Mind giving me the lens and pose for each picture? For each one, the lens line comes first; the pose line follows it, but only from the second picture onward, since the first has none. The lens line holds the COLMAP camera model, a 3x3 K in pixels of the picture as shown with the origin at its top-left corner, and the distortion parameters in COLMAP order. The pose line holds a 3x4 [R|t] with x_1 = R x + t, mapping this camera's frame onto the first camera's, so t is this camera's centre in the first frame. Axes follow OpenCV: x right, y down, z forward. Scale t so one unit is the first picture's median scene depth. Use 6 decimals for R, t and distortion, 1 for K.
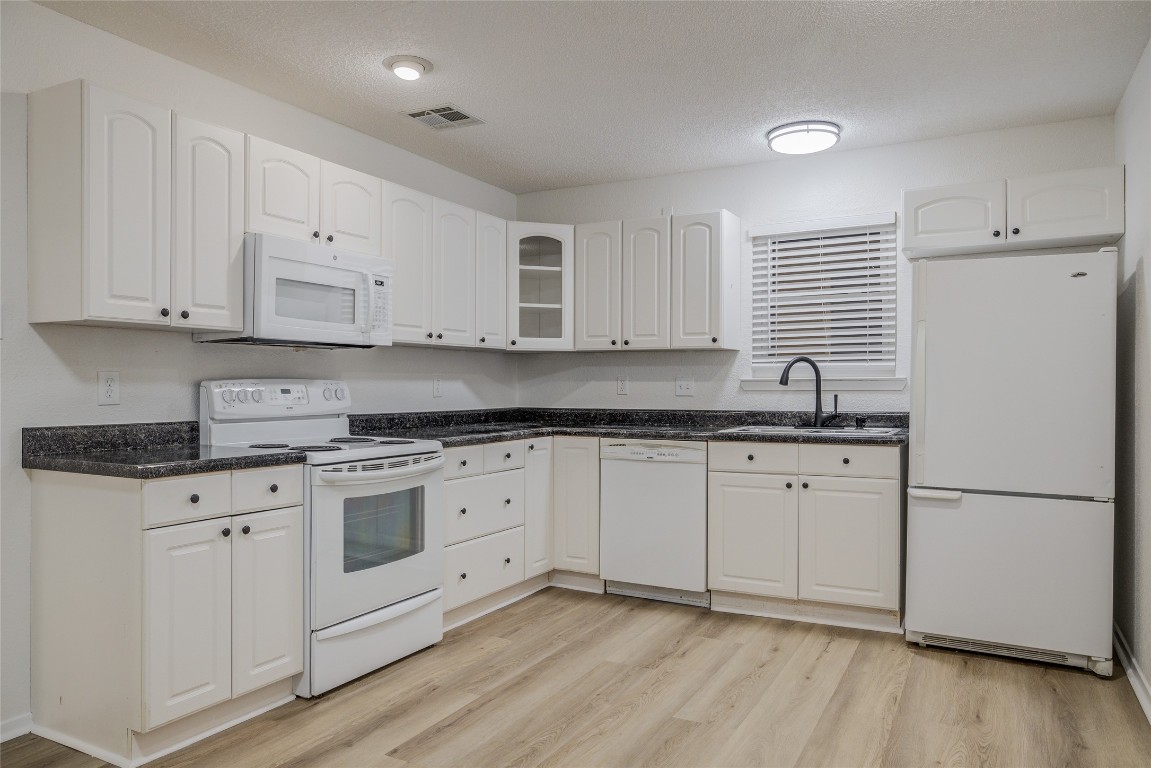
lens RADIAL K [[800.7, 0, 575.1], [0, 800.7, 387.4], [0, 0, 1]] dist [-0.007463, 0.003598]
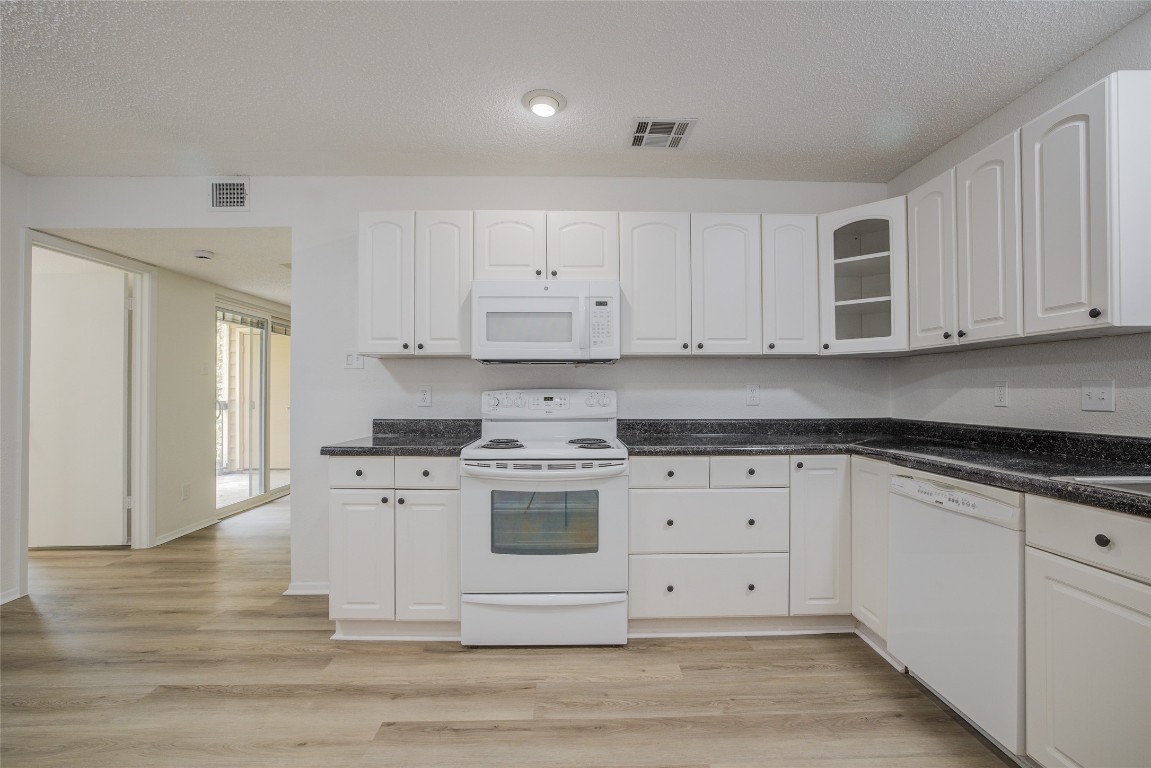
lens RADIAL K [[505.9, 0, 578.7], [0, 505.9, 387.1], [0, 0, 1]] dist [-0.044554, 0.018482]
pose [[0.492834, -0.011226, -0.870051, 0.332474], [-0.000555, 0.999913, -0.013216, -0.003113], [0.870123, 0.006996, 0.492785, 0.579247]]
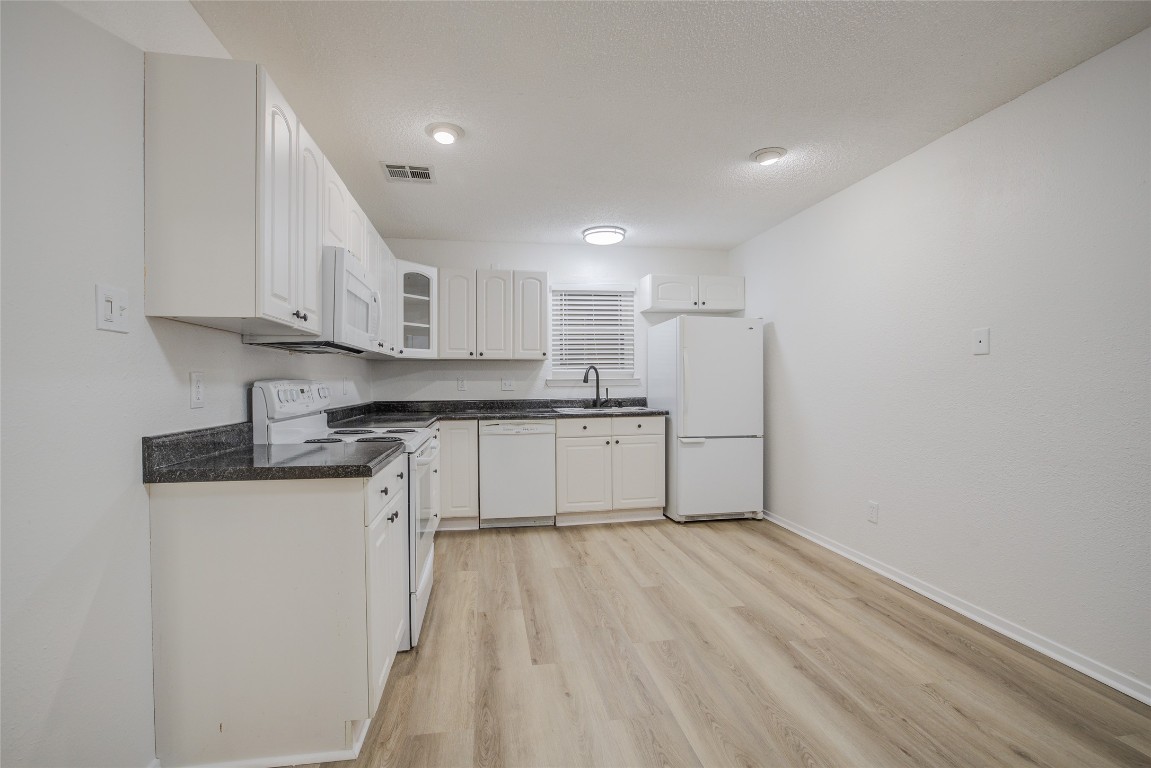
lens RADIAL K [[517.8, 0, 575.9], [0, 517.8, 388.3], [0, 0, 1]] dist [-0.051269, 0.019354]
pose [[0.784793, -0.012471, 0.619633, -0.452611], [0.007989, 0.999918, 0.010007, -0.002533], [-0.619707, -0.002903, 0.784828, 0.192991]]
